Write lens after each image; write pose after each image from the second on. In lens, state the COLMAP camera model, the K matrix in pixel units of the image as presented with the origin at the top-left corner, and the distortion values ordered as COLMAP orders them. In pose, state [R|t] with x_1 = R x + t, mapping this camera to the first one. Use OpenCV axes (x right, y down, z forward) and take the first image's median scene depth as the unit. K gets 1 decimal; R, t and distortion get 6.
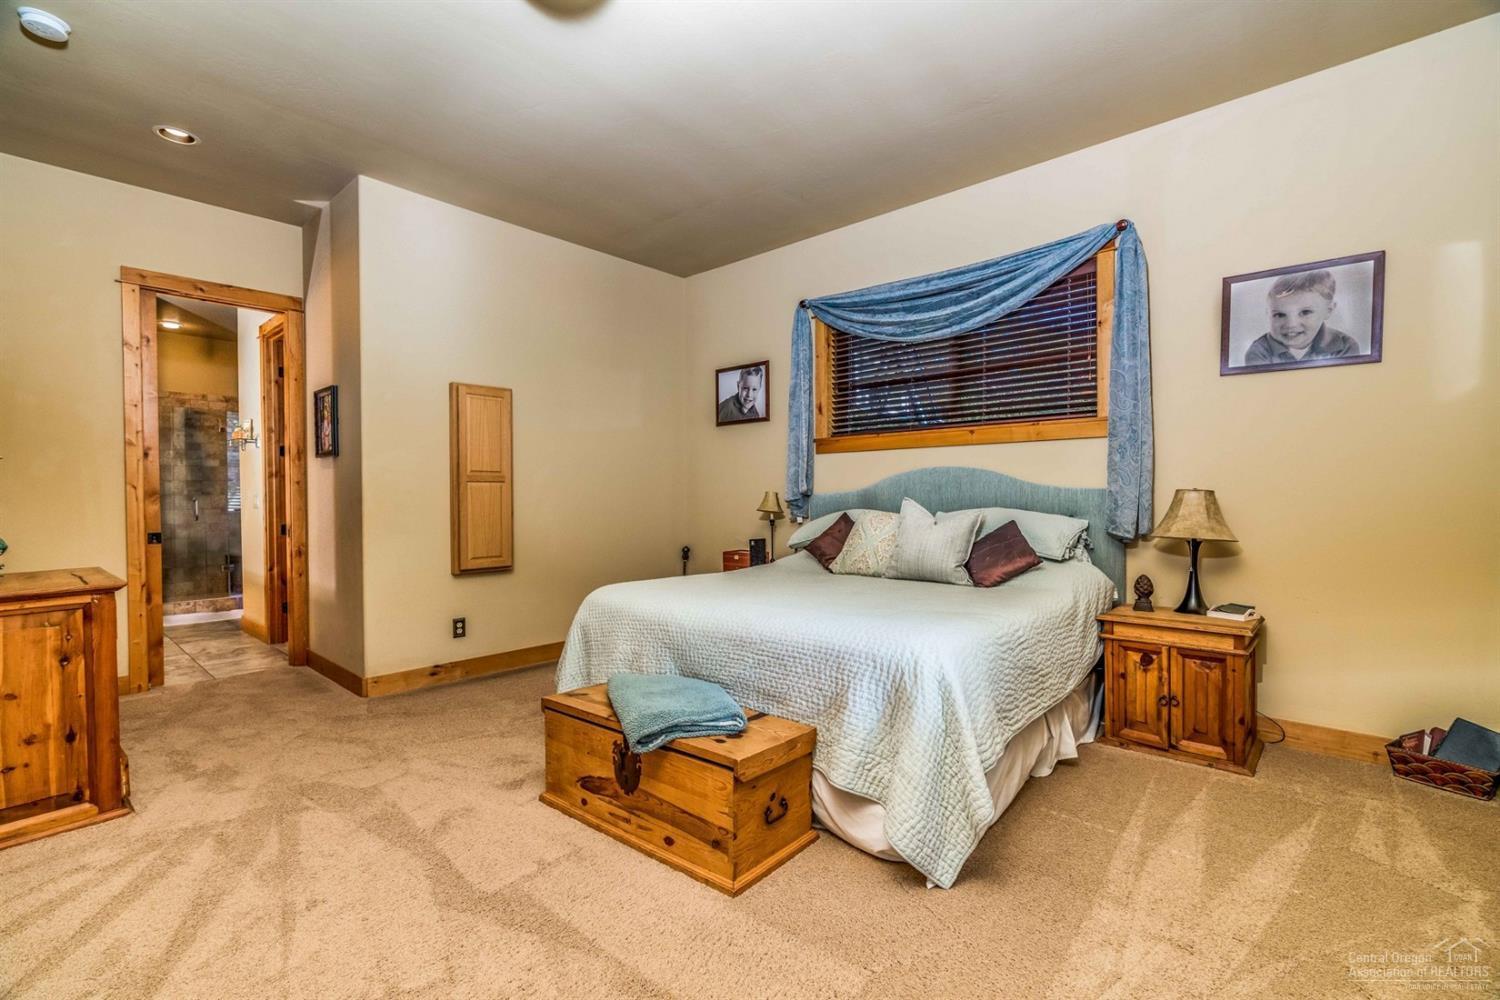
lens RADIAL K [[683.2, 0, 748.0], [0, 683.2, 486.5], [0, 0, 1]] dist [-0.001755, -0.000092]
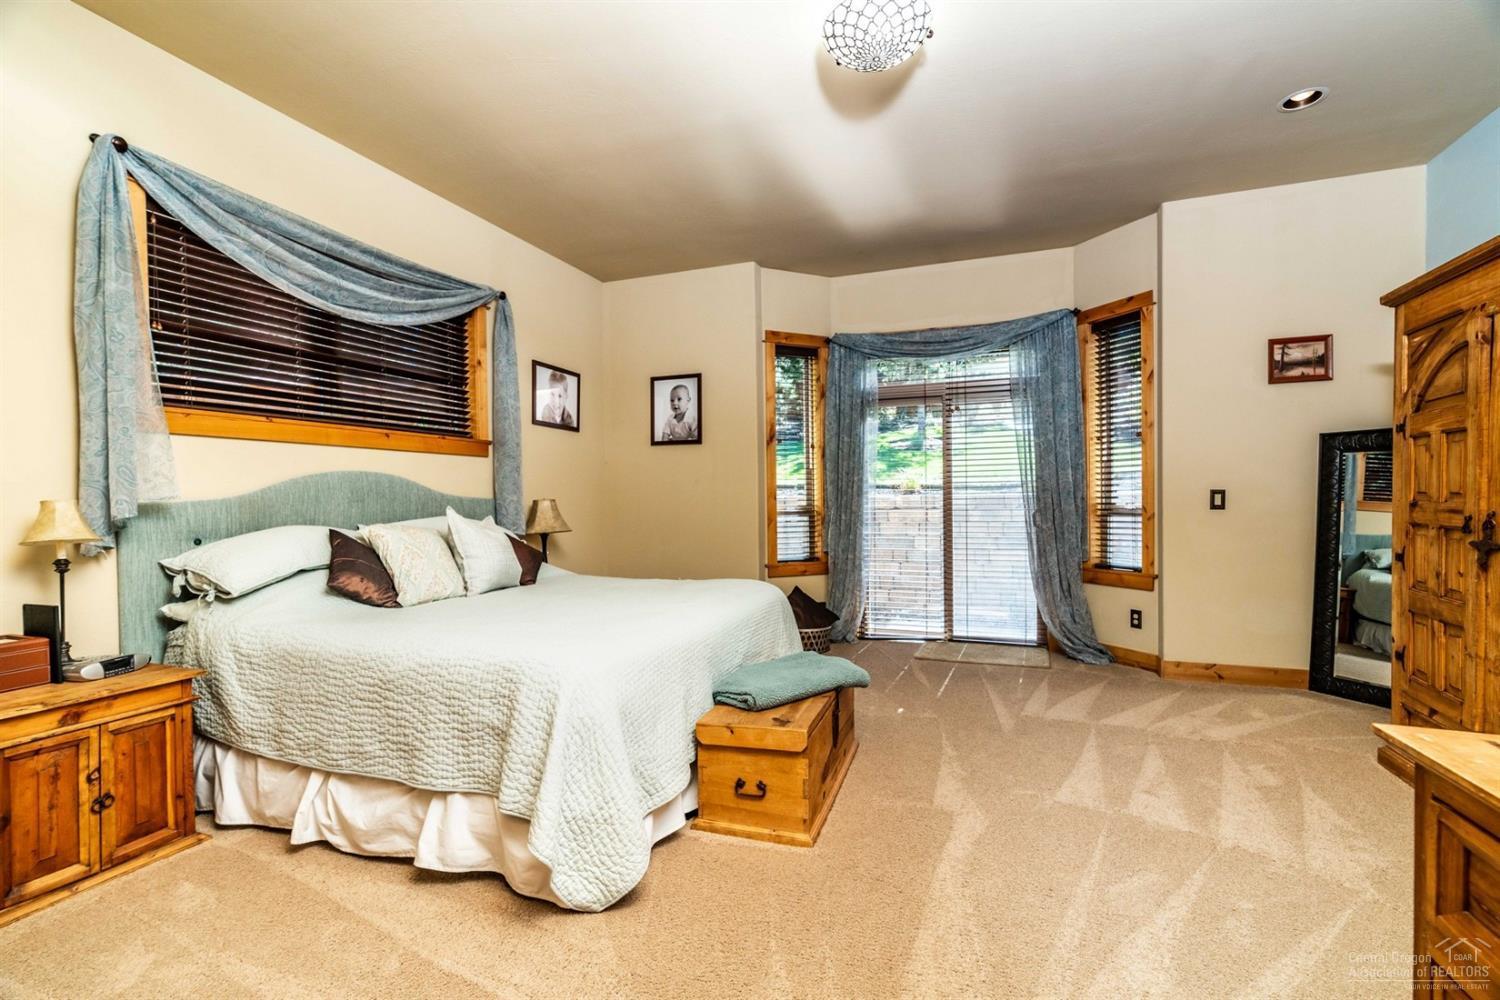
lens RADIAL K [[683.2, 0, 748.0], [0, 683.2, 486.5], [0, 0, 1]] dist [-0.001755, -0.000092]
pose [[-0.377174, 0.002350, 0.926140, -0.751792], [-0.027424, 0.999530, -0.013705, -0.011696], [-0.925736, -0.030568, -0.376932, 0.936973]]
